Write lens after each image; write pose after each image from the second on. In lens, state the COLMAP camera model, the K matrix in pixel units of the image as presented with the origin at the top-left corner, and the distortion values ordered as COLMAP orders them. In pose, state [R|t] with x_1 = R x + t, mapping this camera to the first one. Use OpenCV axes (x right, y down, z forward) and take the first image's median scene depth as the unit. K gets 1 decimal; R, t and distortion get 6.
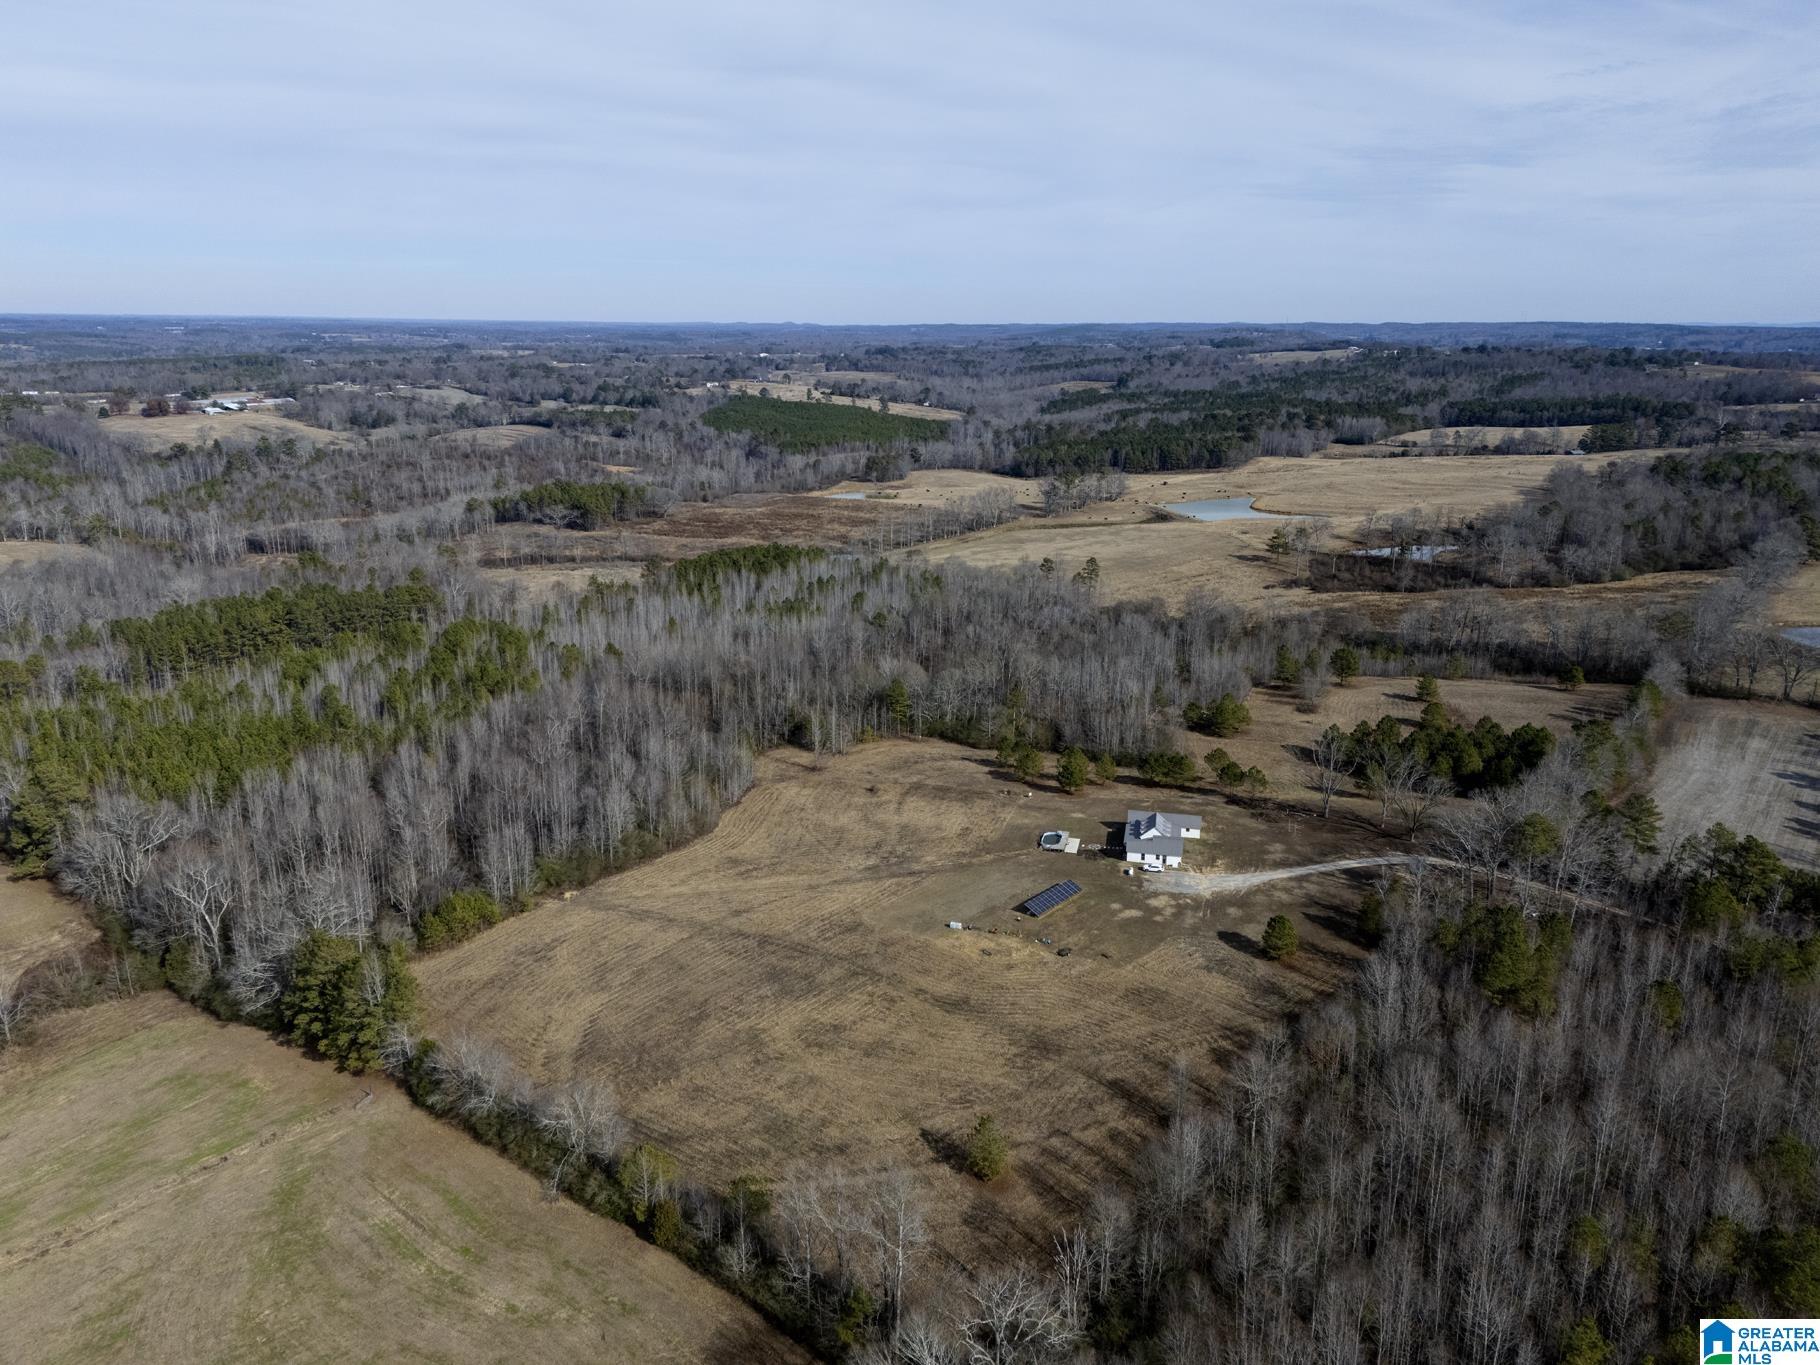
lens RADIAL K [[1323.7, 0, 907.3], [0, 1323.7, 687.1], [0, 0, 1]] dist [0.092946, -0.097035]
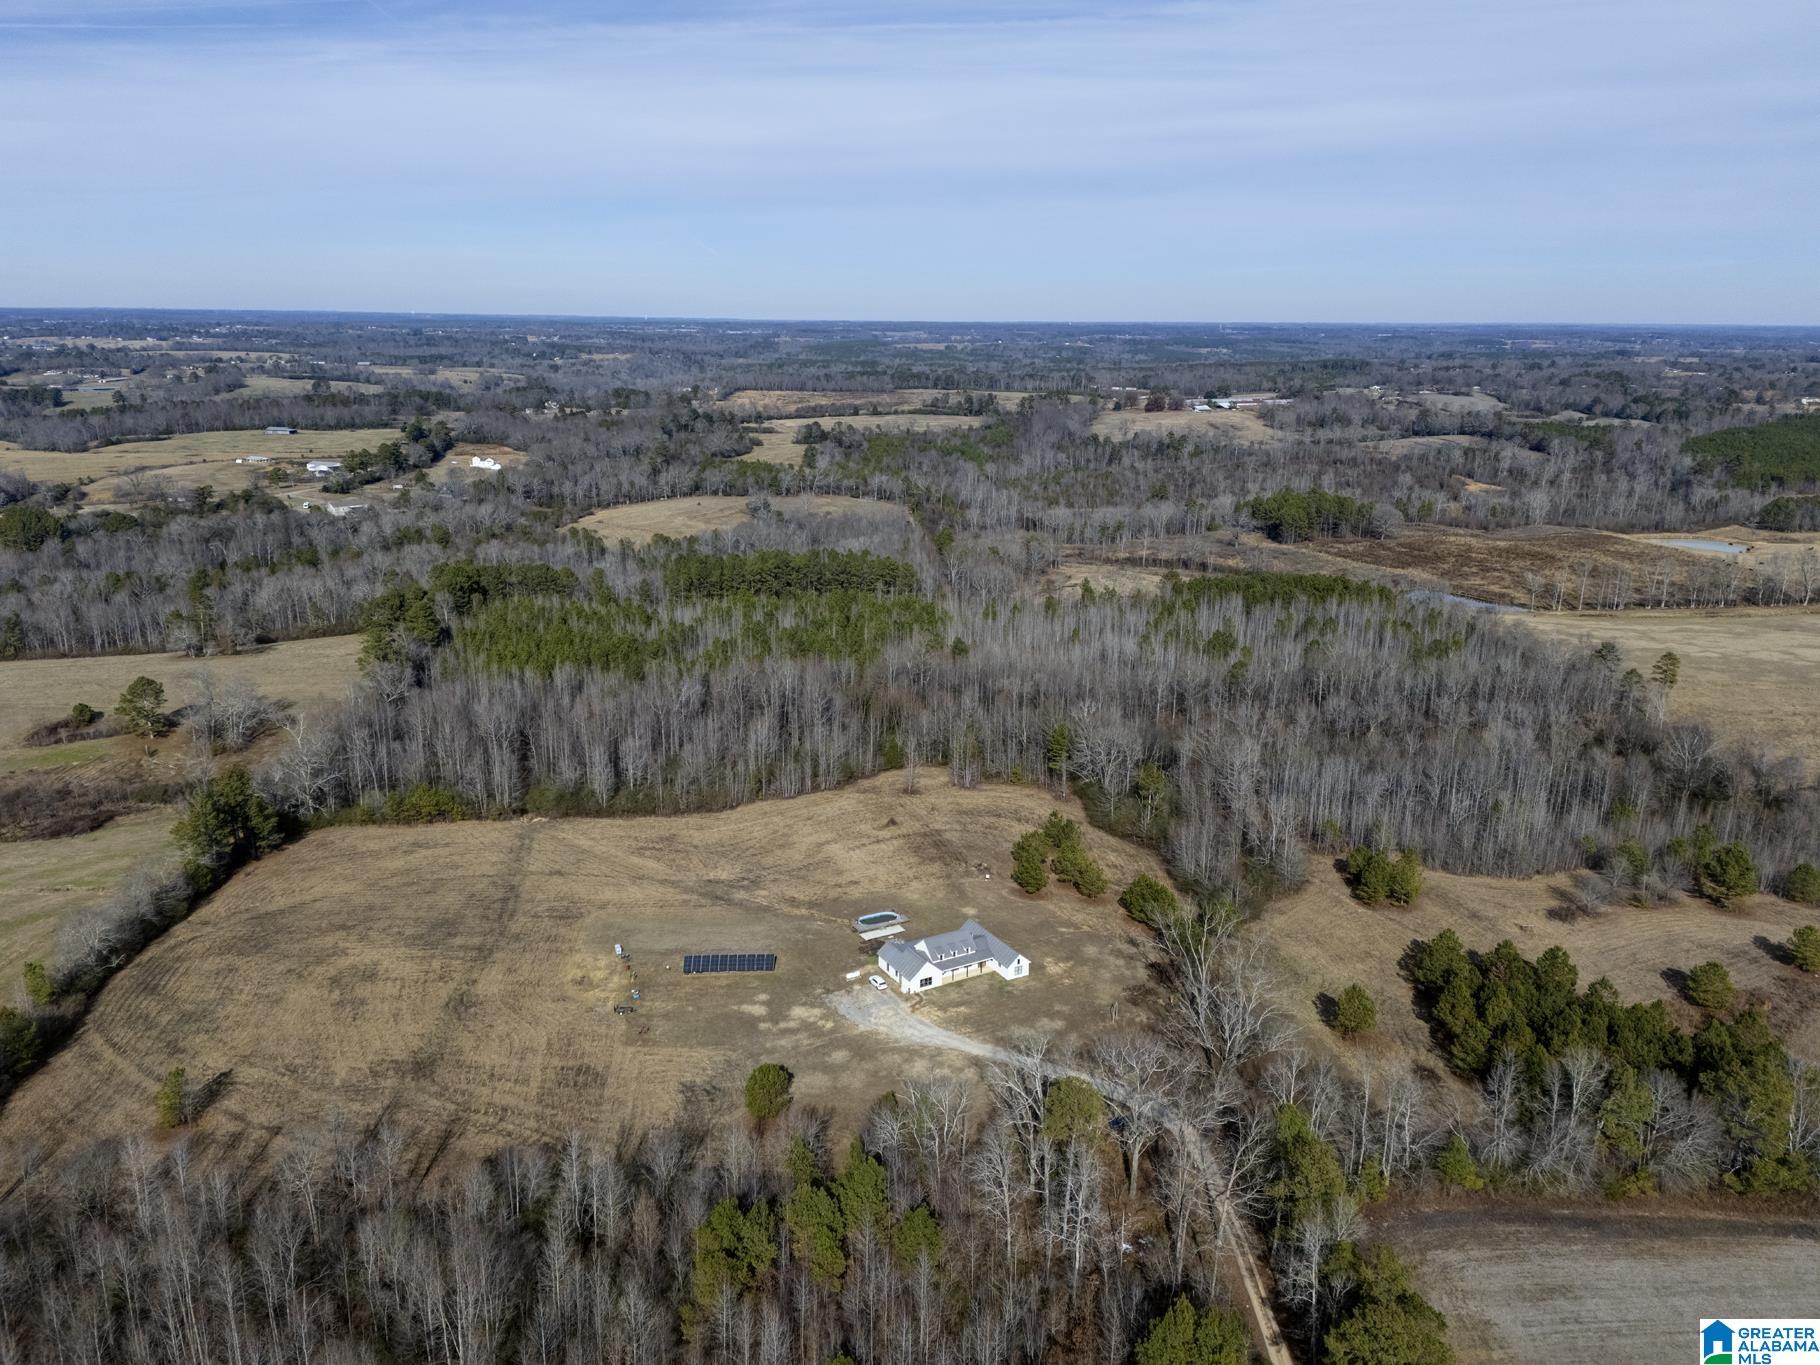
lens RADIAL K [[1323.7, 0, 907.3], [0, 1323.7, 687.1], [0, 0, 1]] dist [0.092946, -0.097035]
pose [[0.665852, 0.200496, -0.718639, 0.751756], [-0.203509, 0.975498, 0.083598, -0.114000], [0.717792, 0.090586, 0.690340, 0.432758]]
